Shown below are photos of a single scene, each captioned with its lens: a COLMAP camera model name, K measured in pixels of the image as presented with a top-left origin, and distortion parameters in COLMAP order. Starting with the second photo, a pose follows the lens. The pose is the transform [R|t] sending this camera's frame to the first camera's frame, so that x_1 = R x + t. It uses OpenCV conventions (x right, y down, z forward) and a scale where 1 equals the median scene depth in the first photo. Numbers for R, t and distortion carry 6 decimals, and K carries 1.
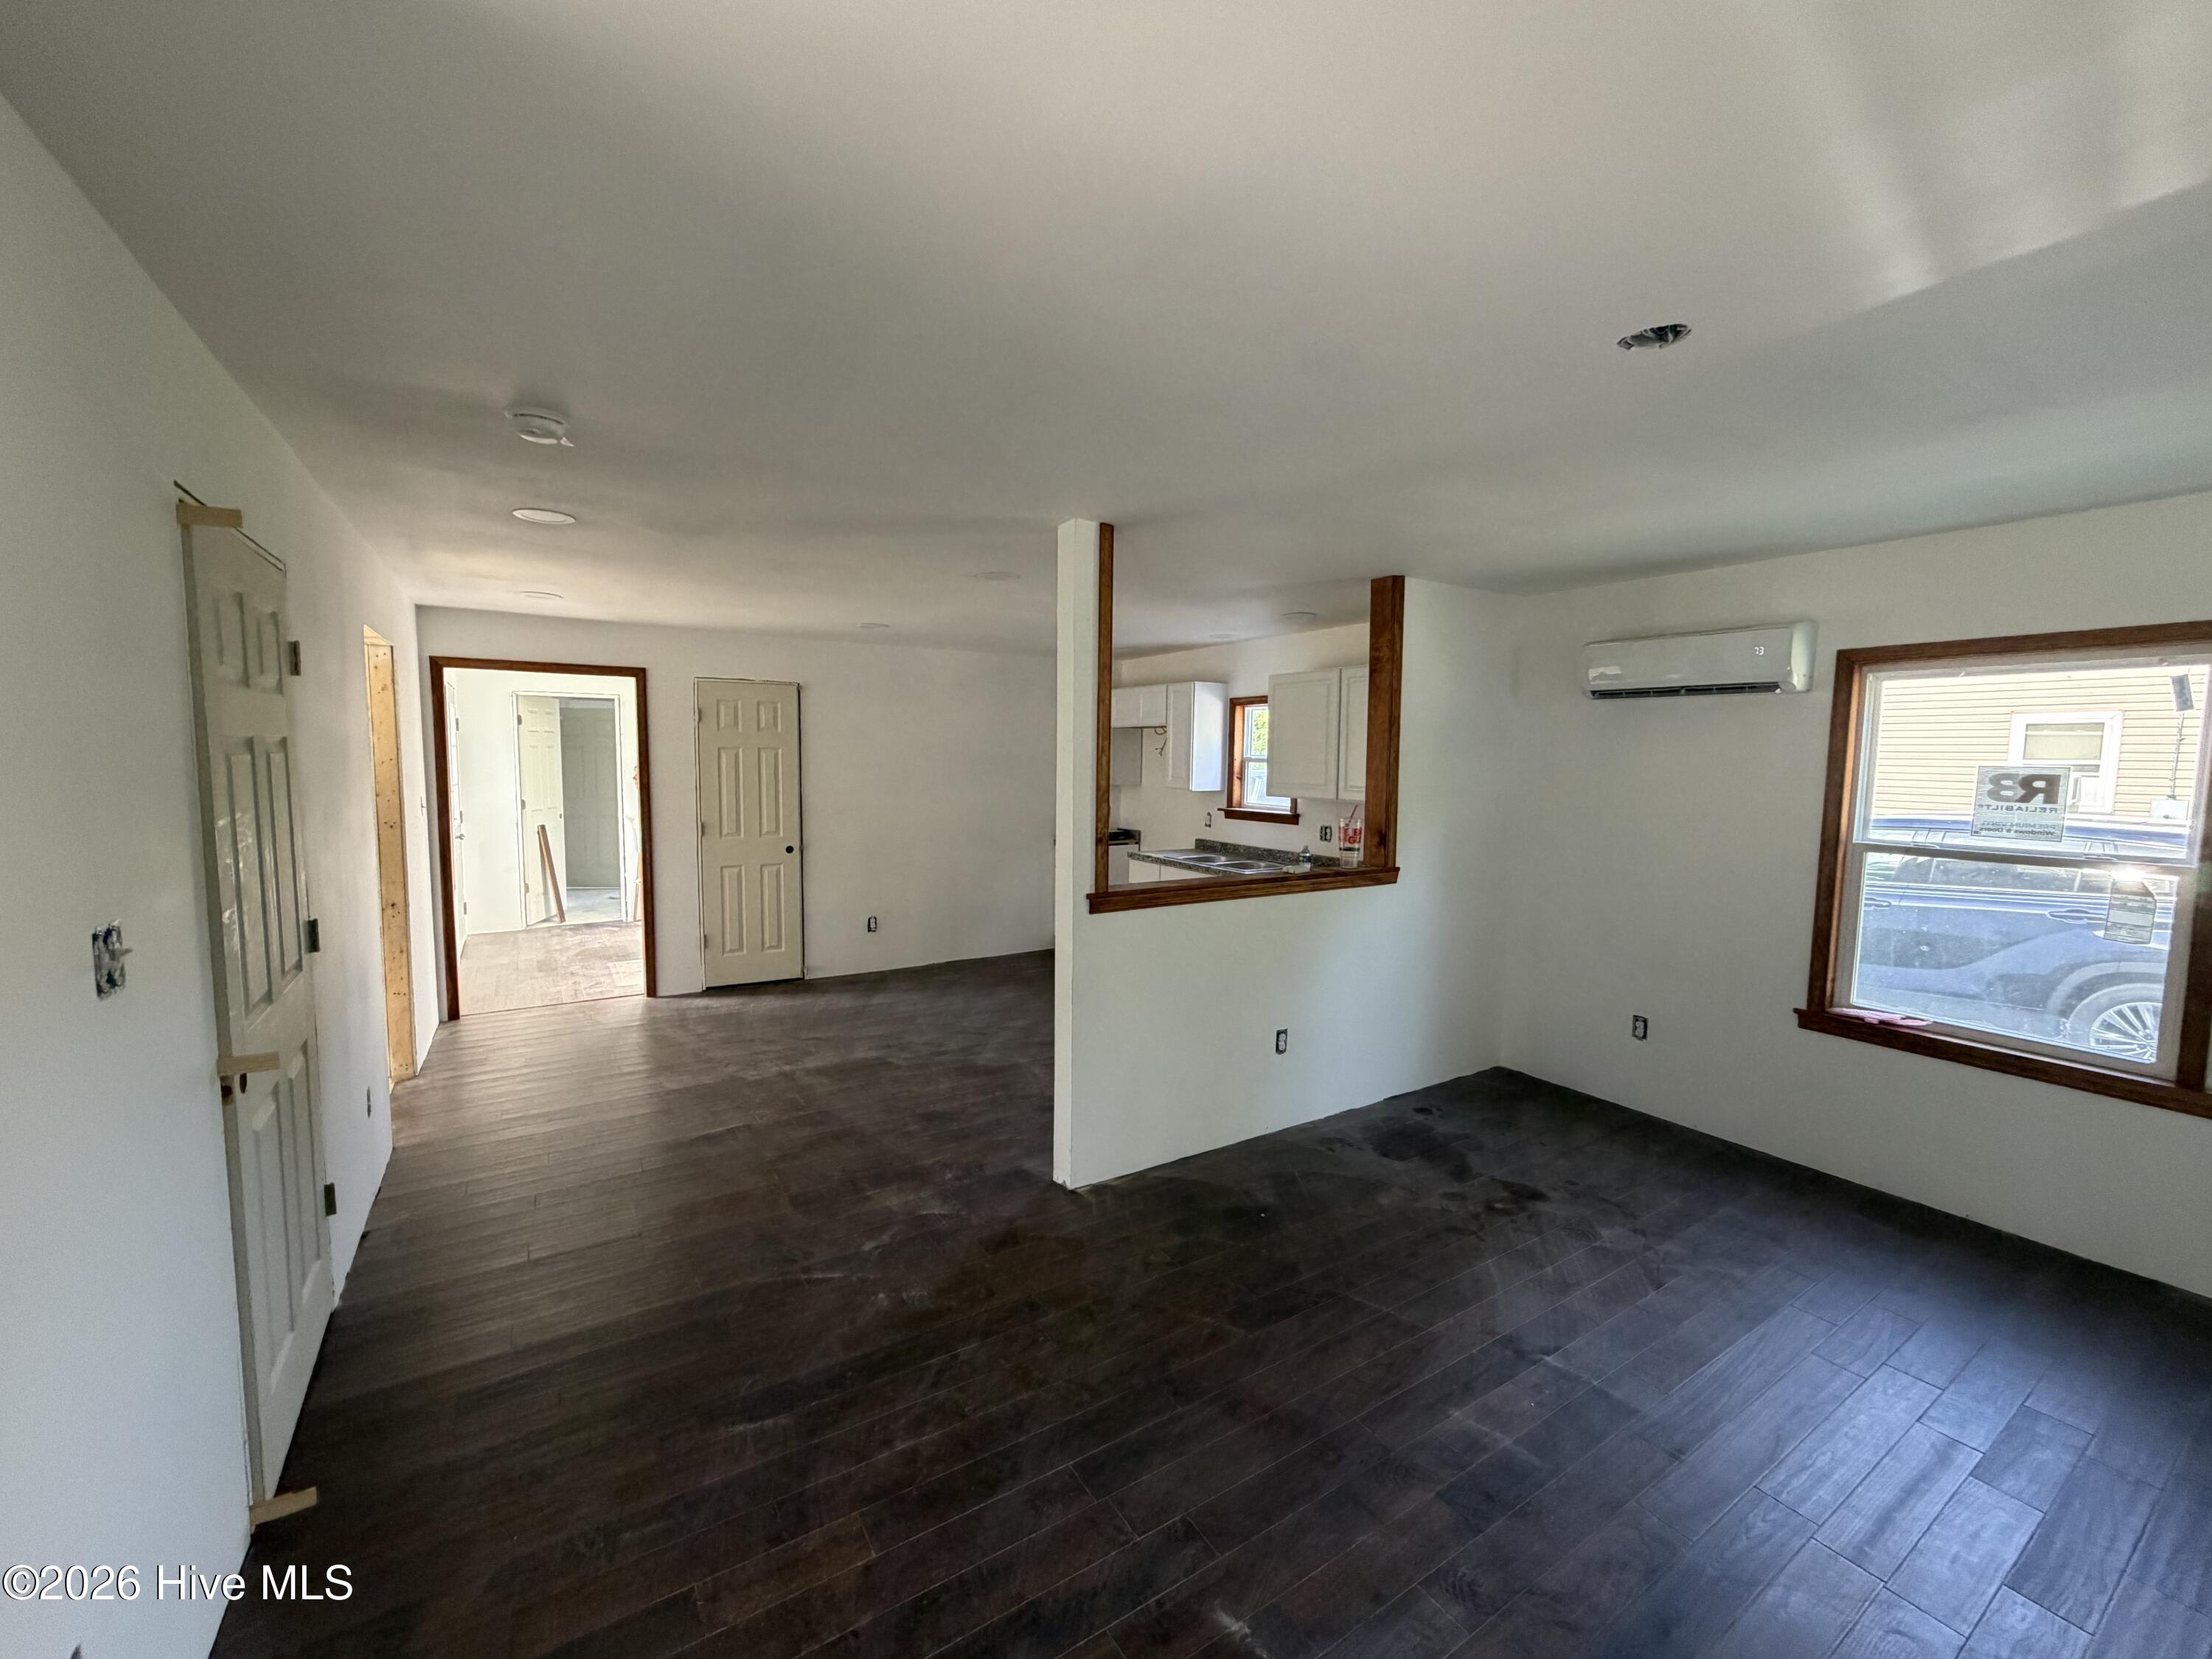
lens RADIAL K [[887.8, 0, 1106.7], [0, 887.8, 827.9], [0, 0, 1]] dist [-0.003742, 0.000138]
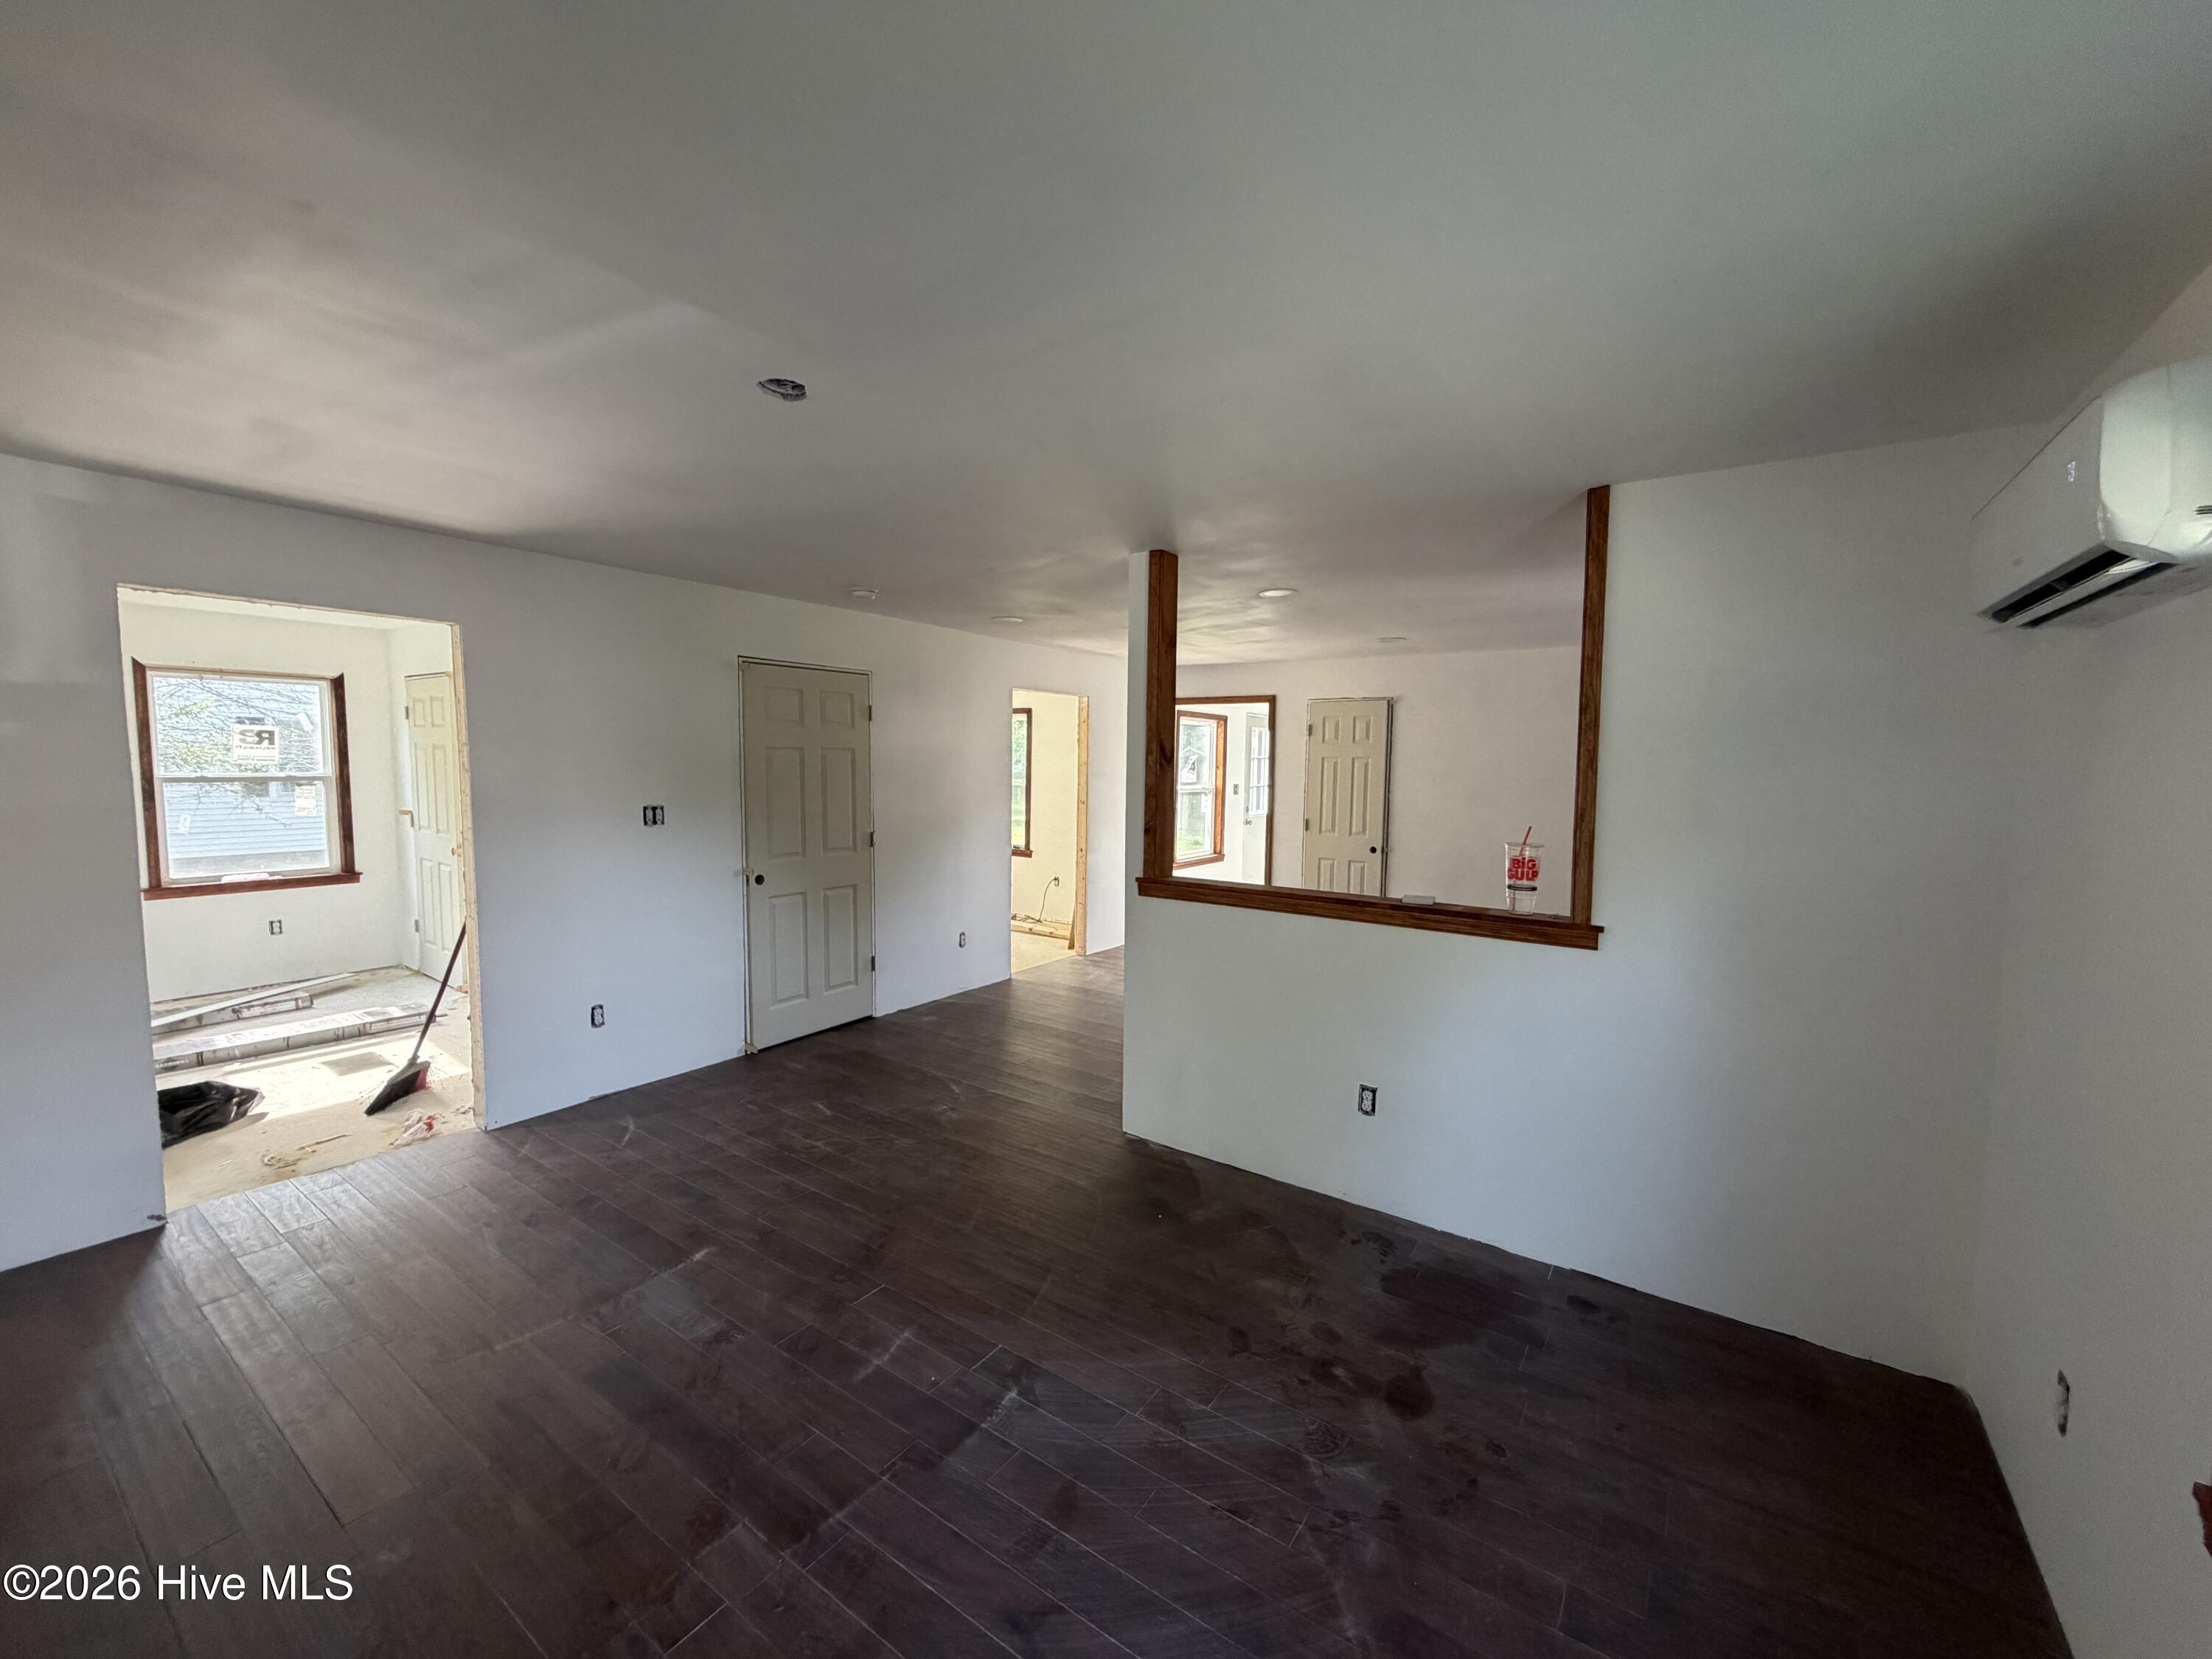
lens RADIAL K [[887.8, 0, 1106.5], [0, 887.8, 831.7], [0, 0, 1]] dist [-0.003742, 0.000138]
pose [[0.388373, 0.072519, -0.918644, 0.788505], [-0.091739, 0.994989, 0.039761, -0.017714], [0.916924, 0.068834, 0.393080, 0.402747]]
